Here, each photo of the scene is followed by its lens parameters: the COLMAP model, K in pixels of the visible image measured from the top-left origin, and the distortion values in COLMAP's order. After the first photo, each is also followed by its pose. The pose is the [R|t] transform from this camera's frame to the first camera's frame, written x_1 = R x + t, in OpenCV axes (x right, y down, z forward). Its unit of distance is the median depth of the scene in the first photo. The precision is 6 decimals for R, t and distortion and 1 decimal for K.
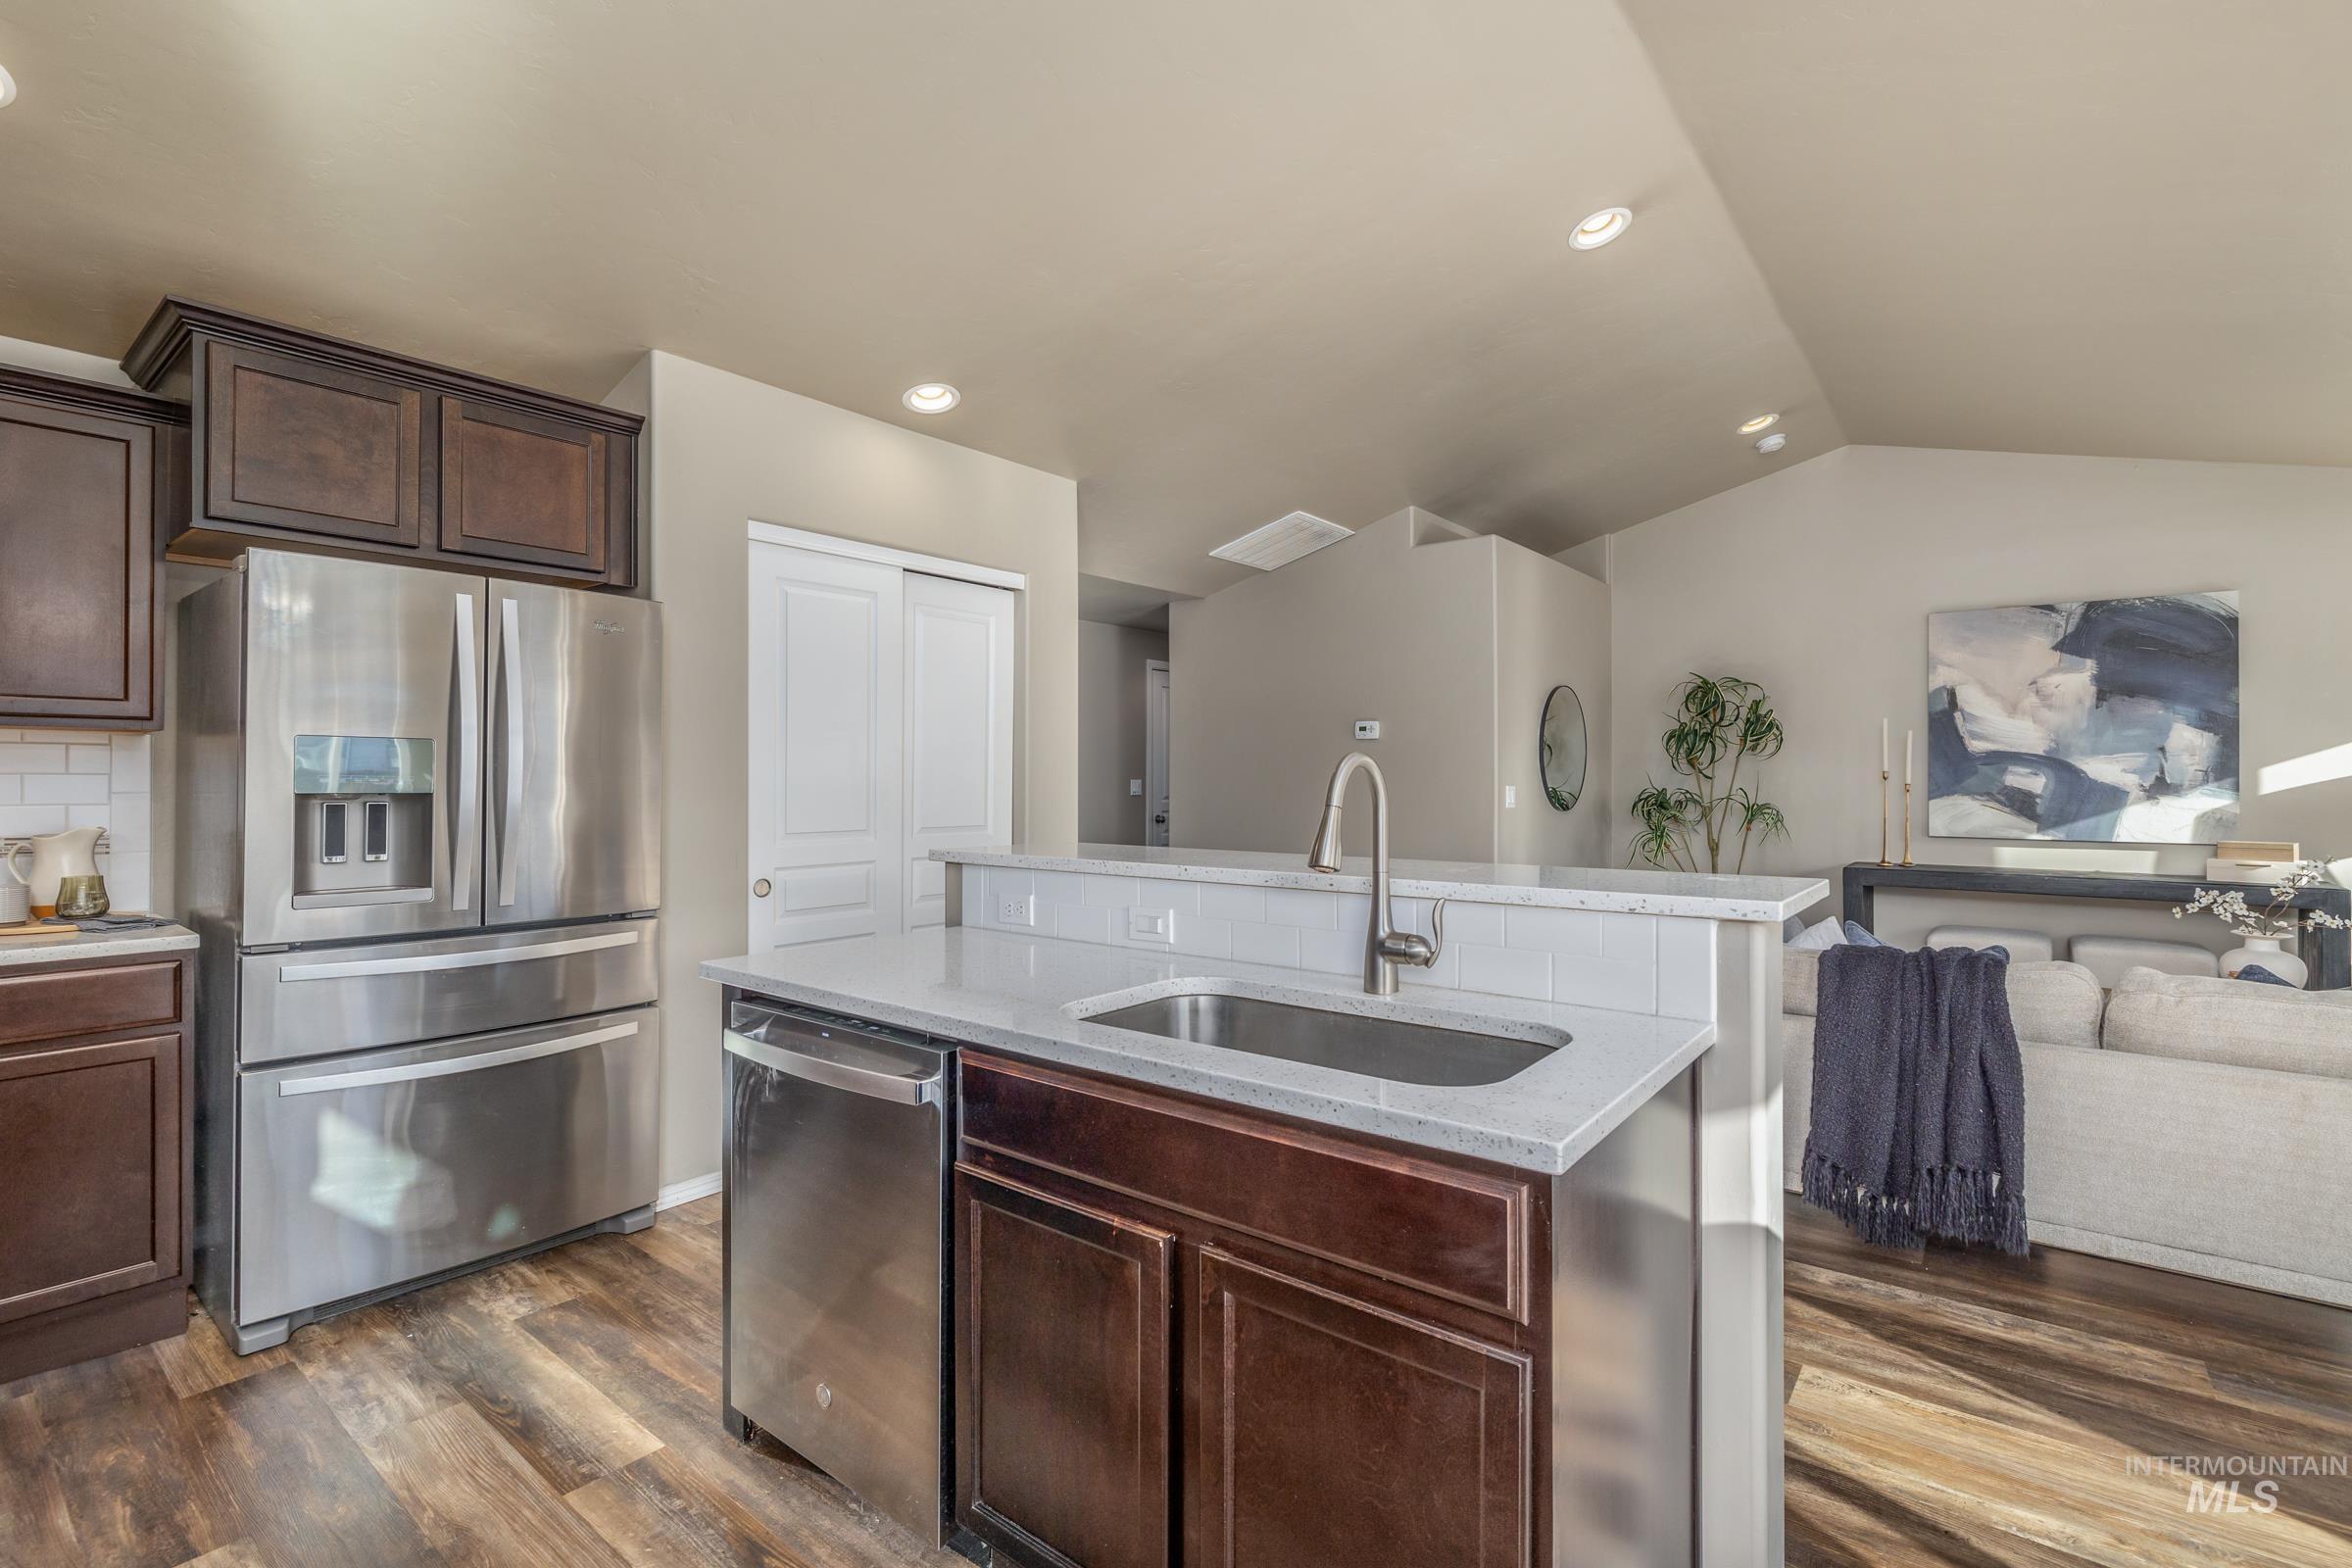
lens RADIAL K [[1082.6, 0, 1146.7], [0, 1082.6, 773.4], [0, 0, 1]] dist [0.013046, 0.000011]
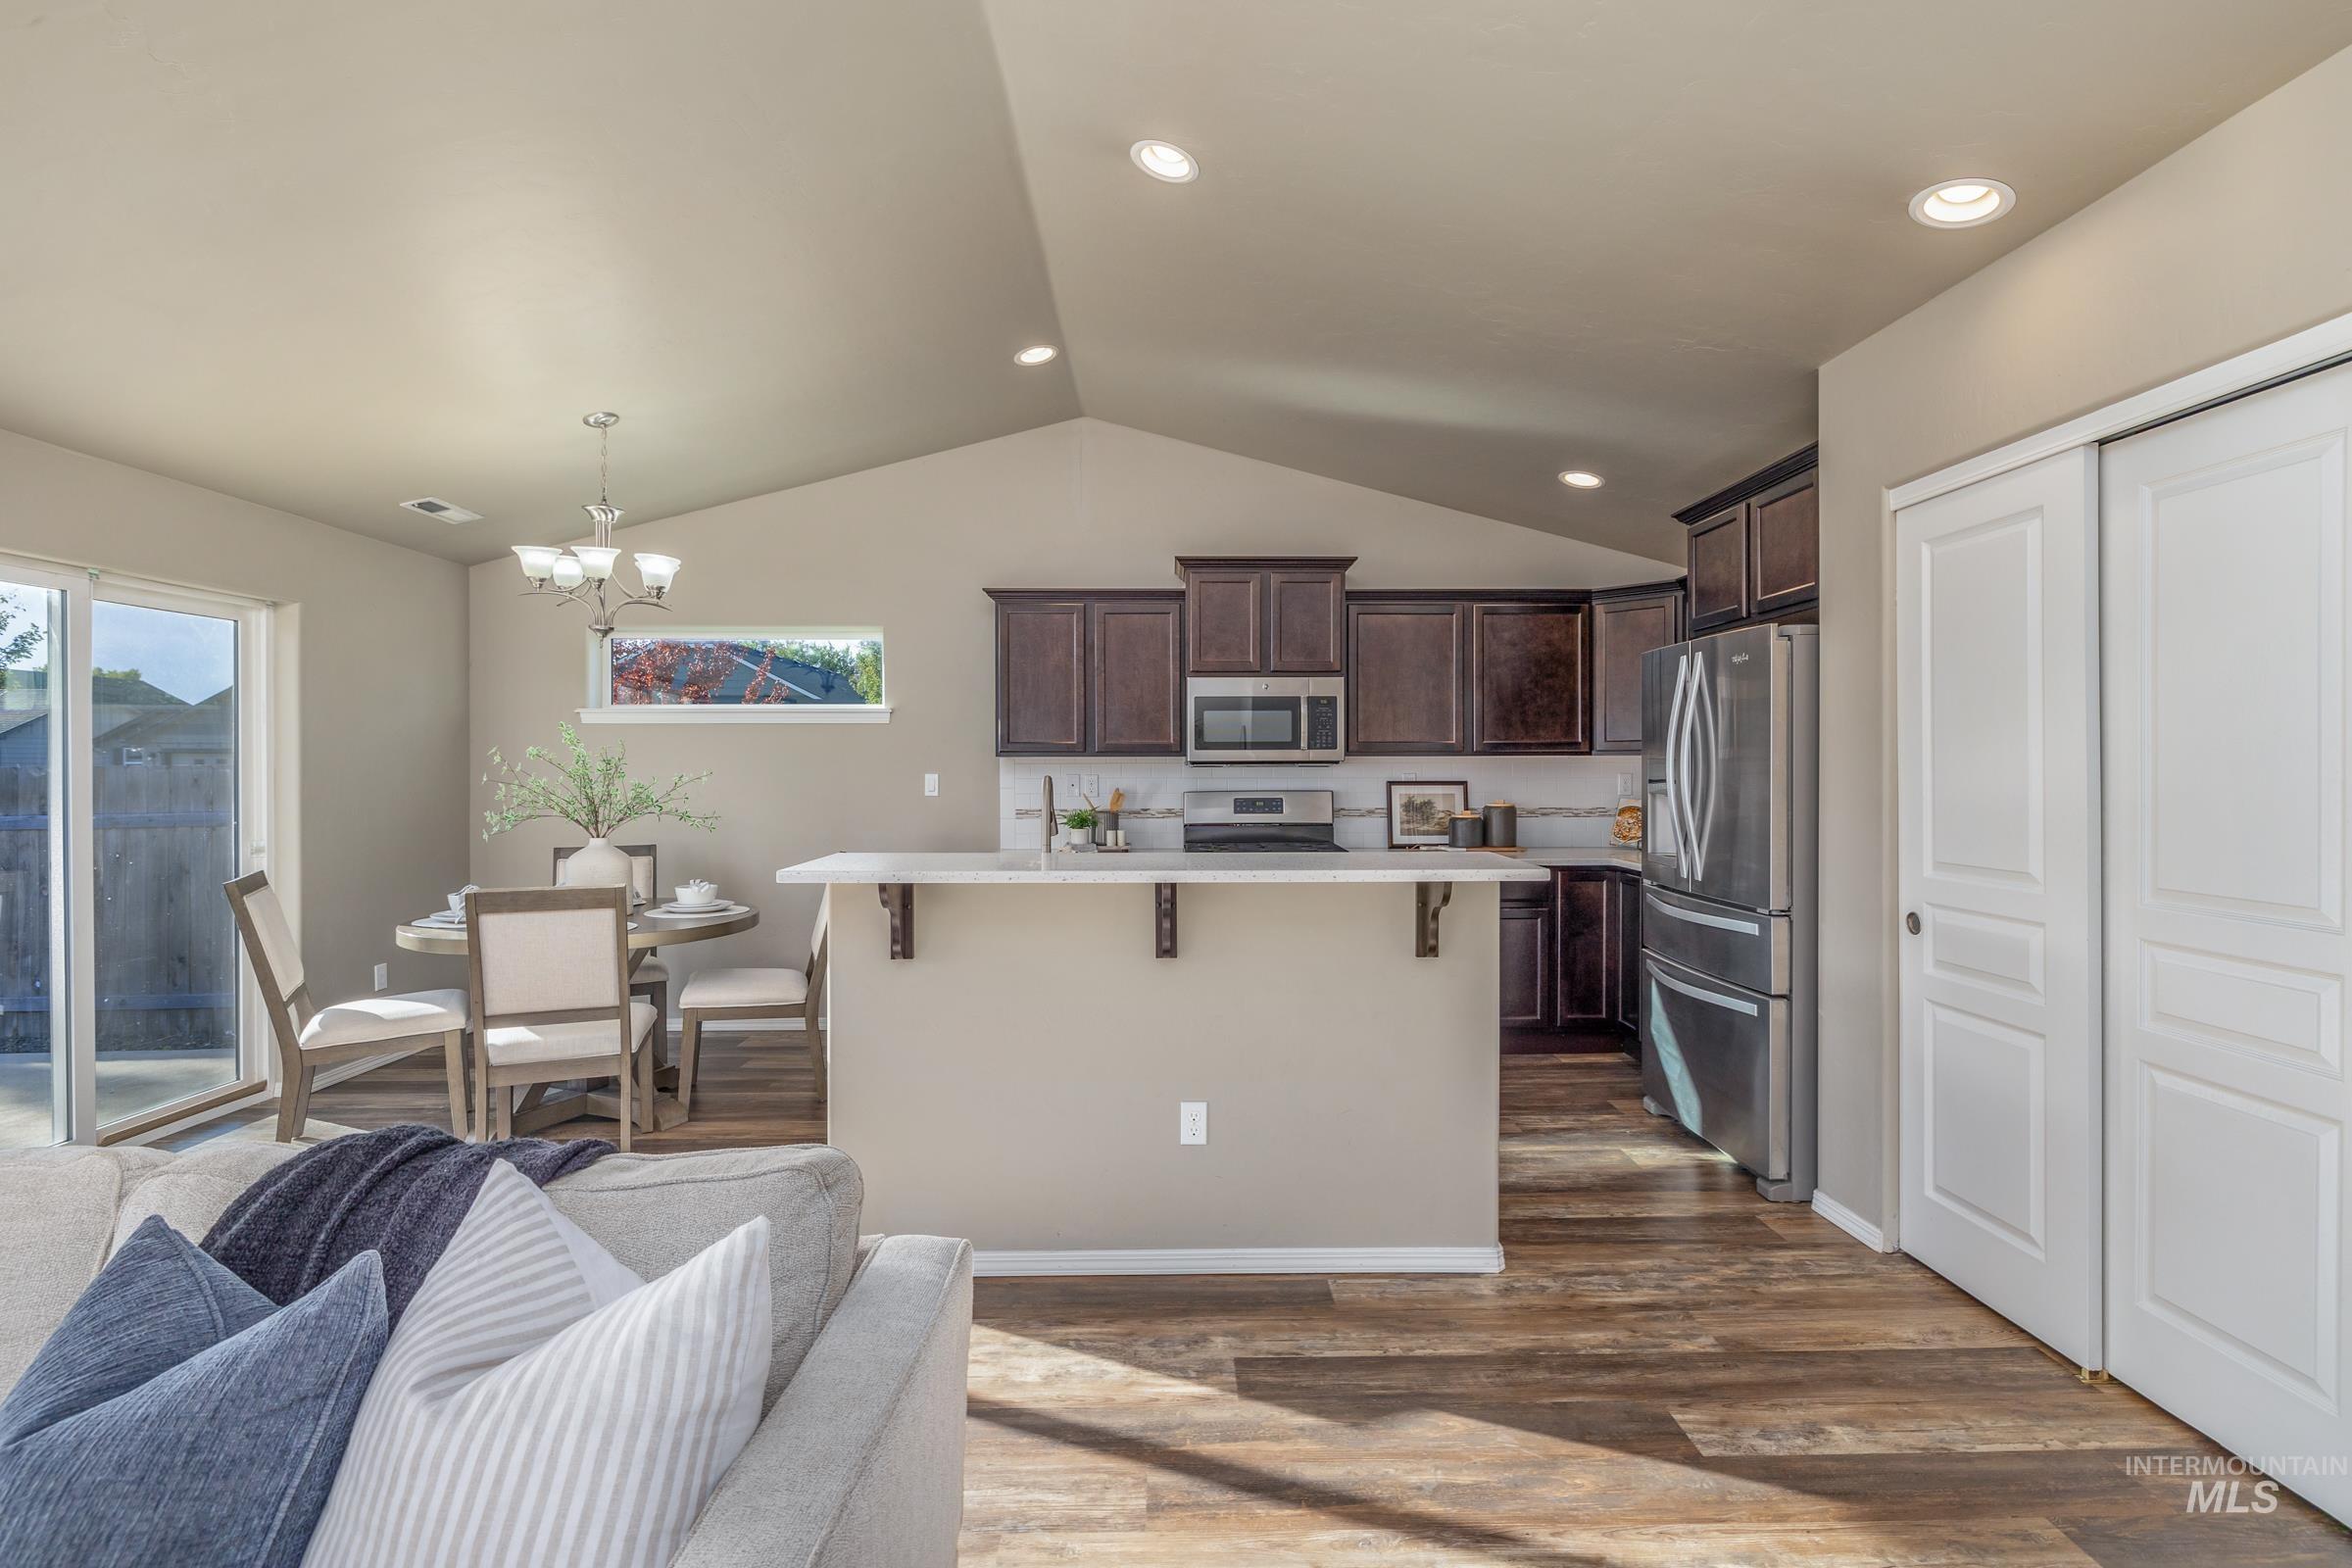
lens RADIAL K [[1073.8, 0, 1180.0], [0, 1073.8, 775.8], [0, 0, 1]] dist [-0.005714, -0.000449]
pose [[-0.751999, 0.007296, -0.659124, 0.812622], [0.003415, 0.999968, 0.007173, -0.020321], [0.659156, 0.003143, -0.752000, 1.662154]]
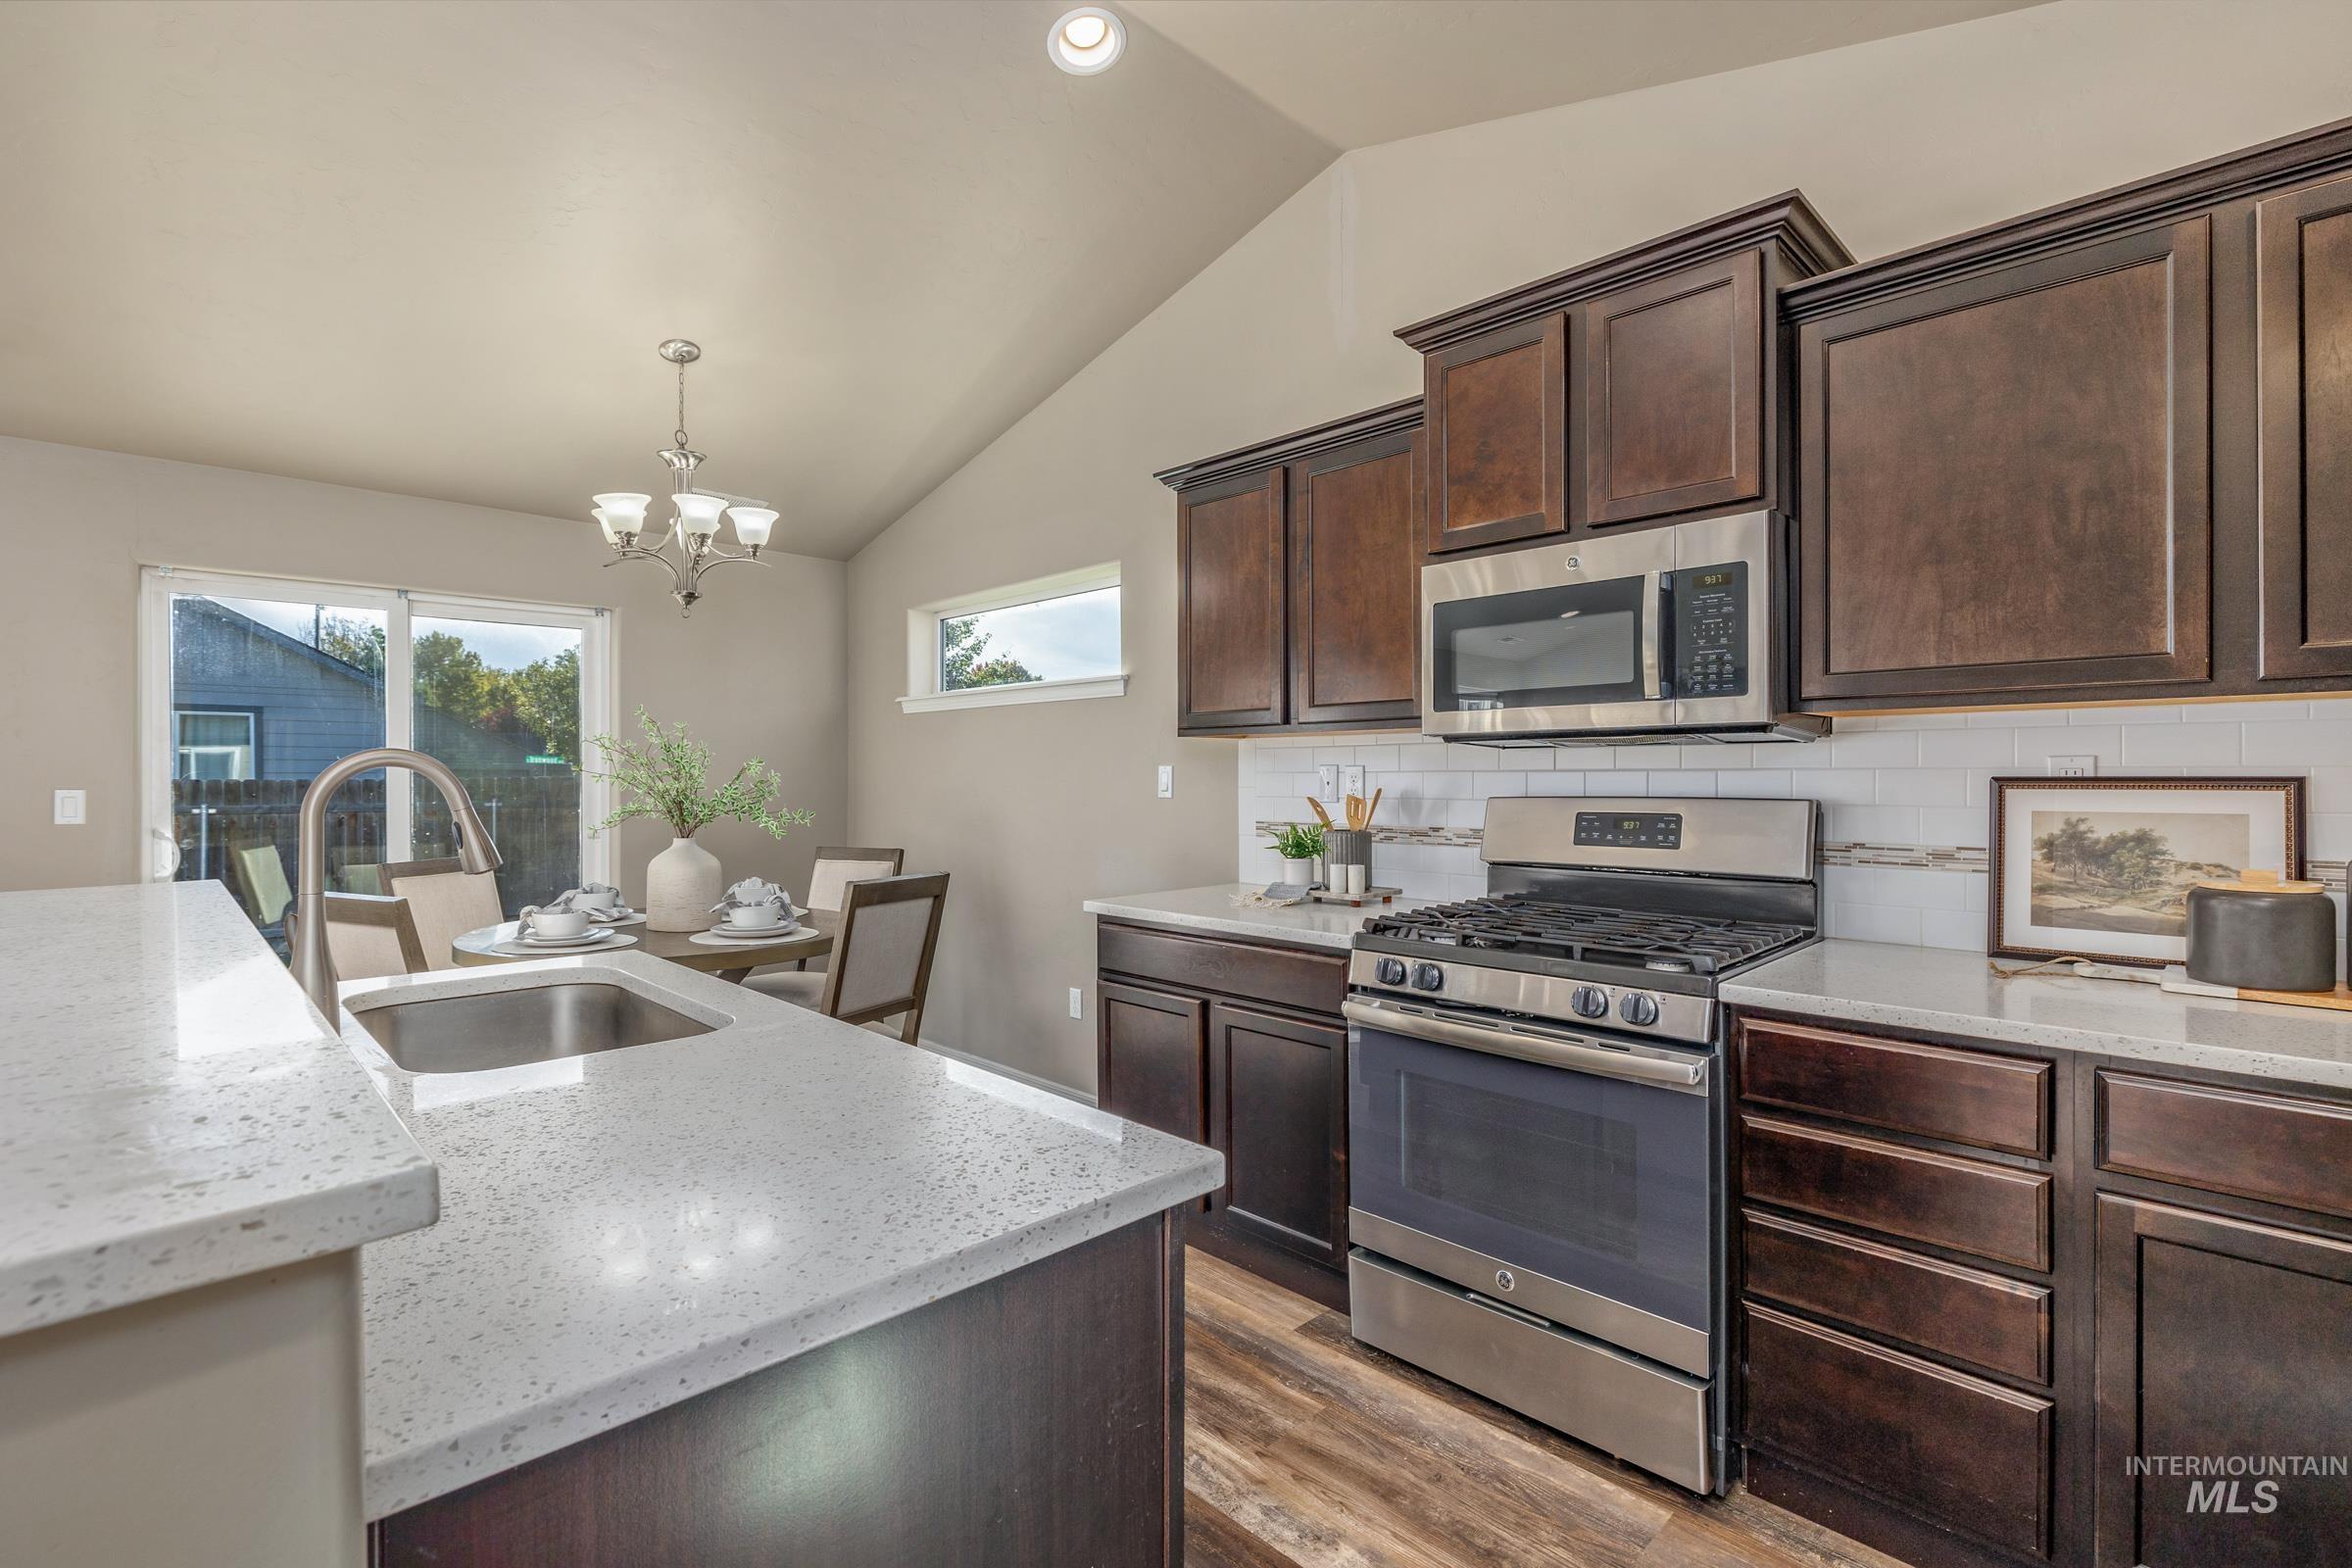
lens RADIAL K [[1057.8, 0, 1174.6], [0, 1057.8, 779.0], [0, 0, 1]] dist [-0.001541, -0.000071]
pose [[-0.995855, 0.003125, 0.090904, -0.348071], [0.003253, 0.999994, 0.001260, 0.005160], [-0.090900, 0.001551, -0.995859, 1.179687]]
